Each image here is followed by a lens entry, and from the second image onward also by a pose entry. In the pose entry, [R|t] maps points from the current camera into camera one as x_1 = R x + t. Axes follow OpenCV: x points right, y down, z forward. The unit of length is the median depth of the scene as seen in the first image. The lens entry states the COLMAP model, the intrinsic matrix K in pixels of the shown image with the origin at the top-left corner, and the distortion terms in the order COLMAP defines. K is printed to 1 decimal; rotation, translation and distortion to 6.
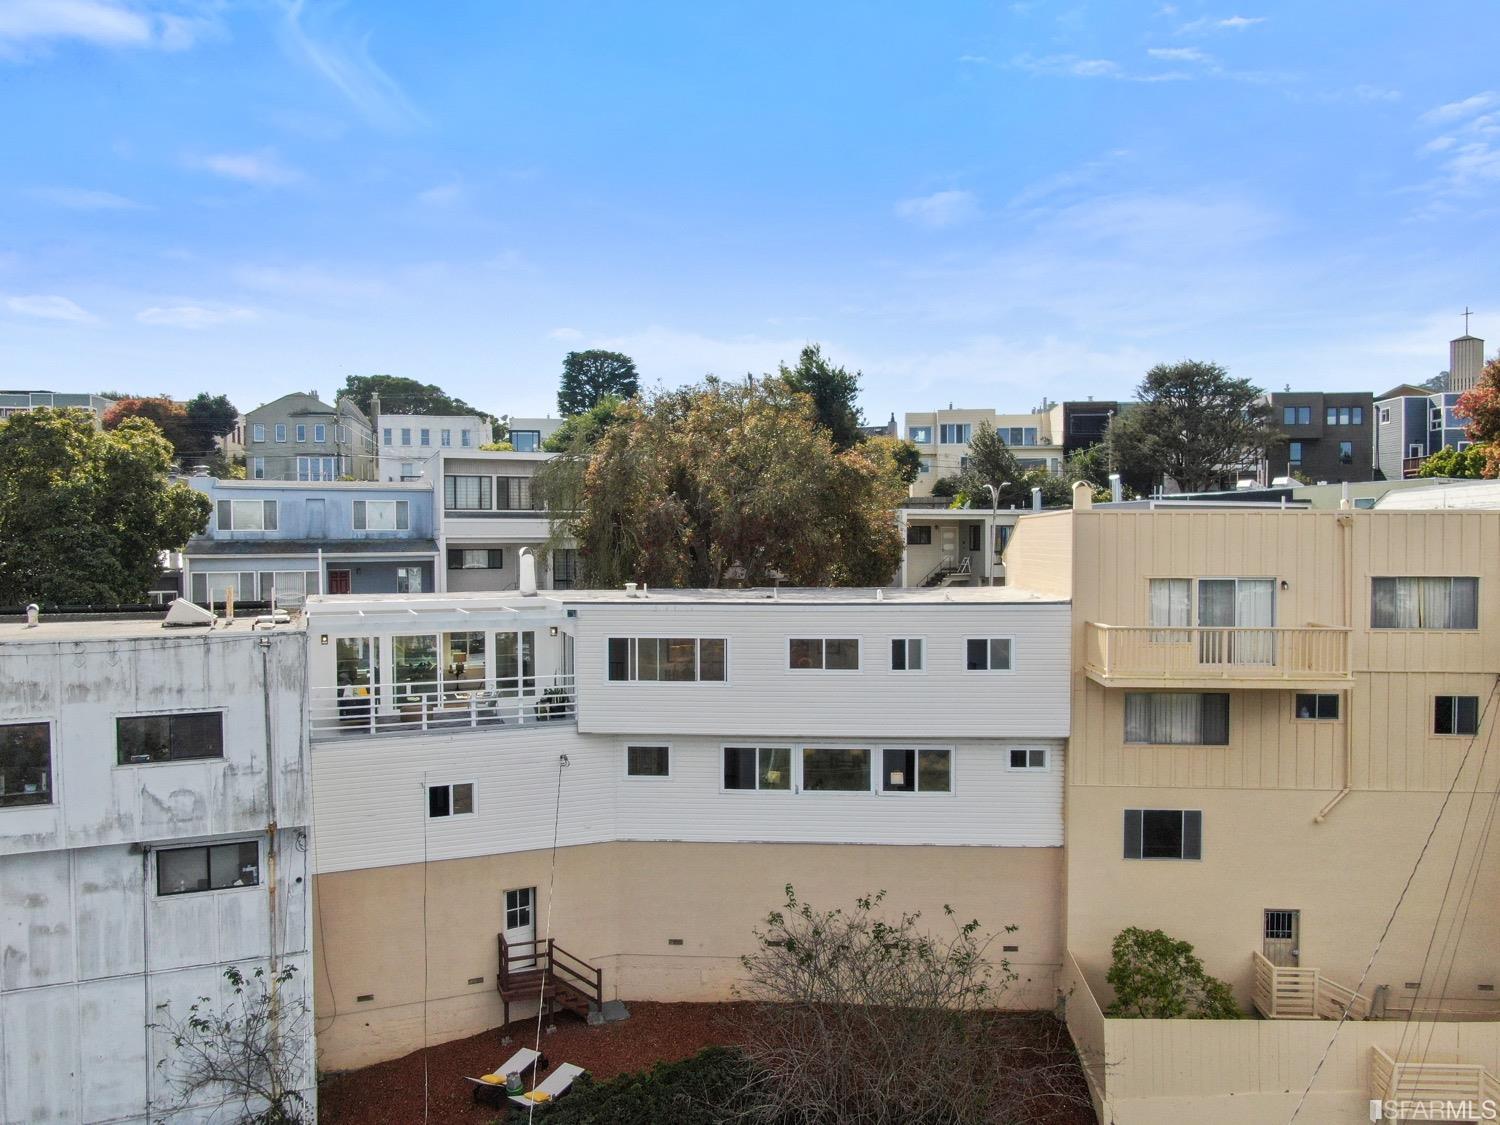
lens RADIAL K [[1080.1, 0, 750.0], [0, 1080.1, 562.5], [0, 0, 1]] dist [-0.024778, 0.022441]
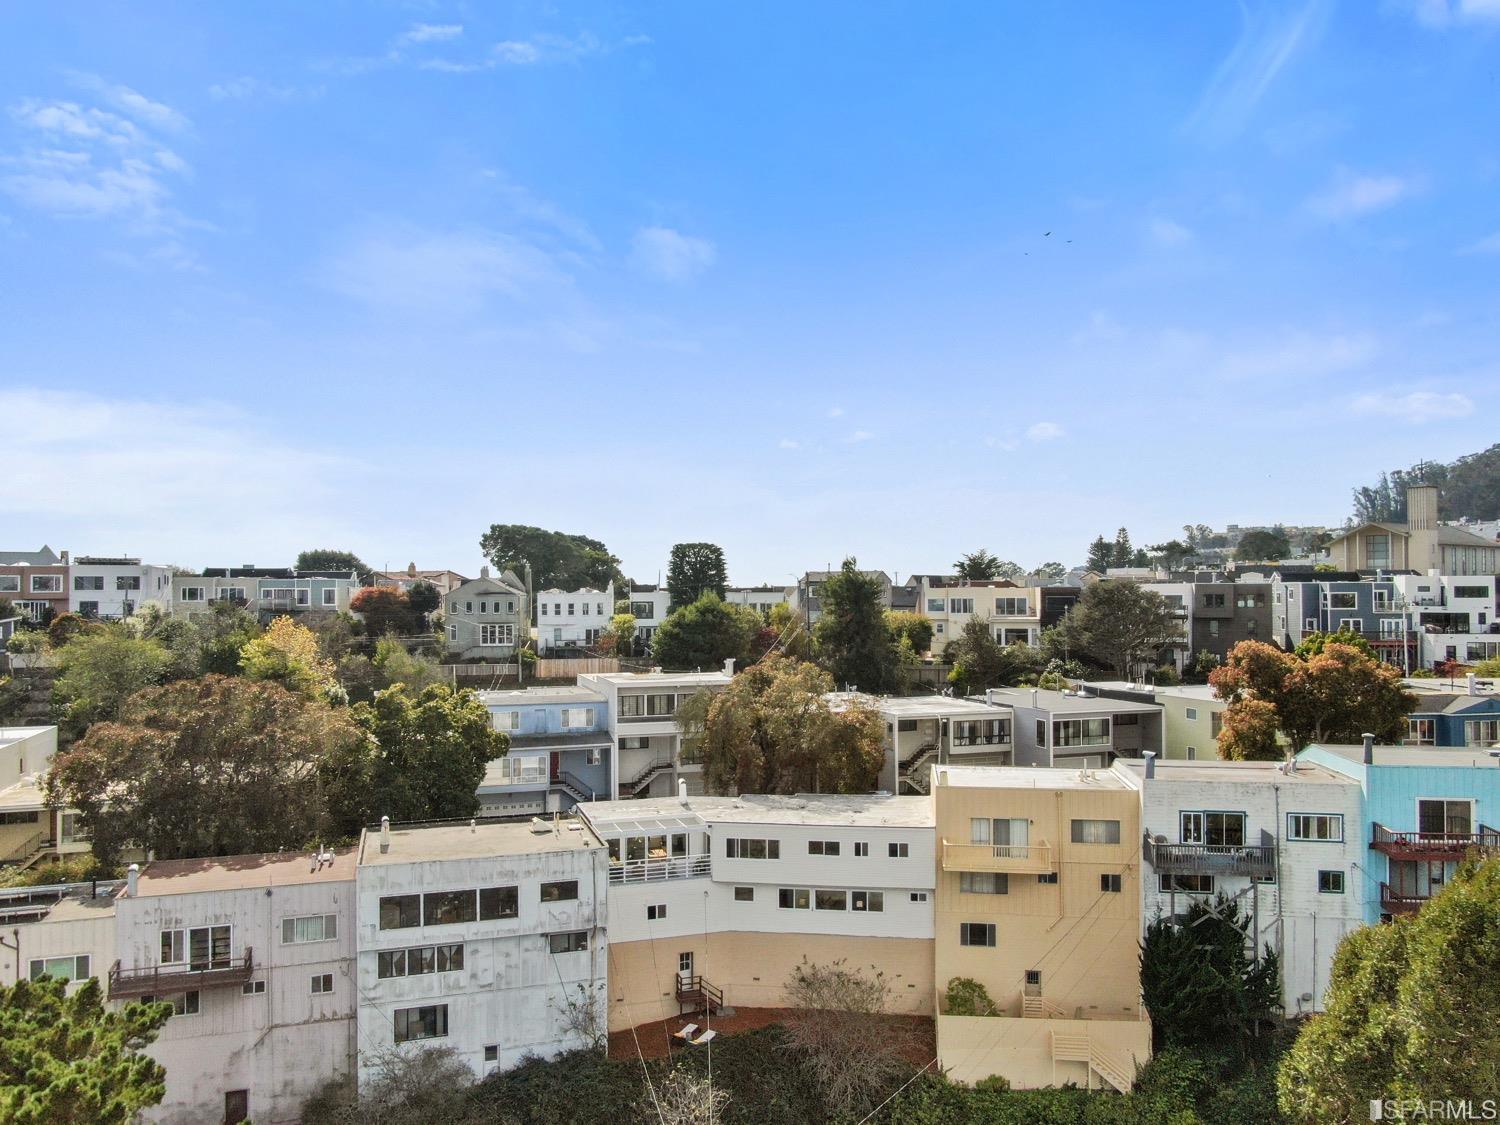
lens RADIAL K [[1080.1, 0, 750.0], [0, 1080.1, 562.5], [0, 0, 1]] dist [-0.024778, 0.022441]
pose [[0.997697, -0.000399, -0.067820, 0.067882], [-0.002475, 0.999103, -0.042283, -0.408492], [0.067776, 0.042354, 0.996801, -1.242841]]
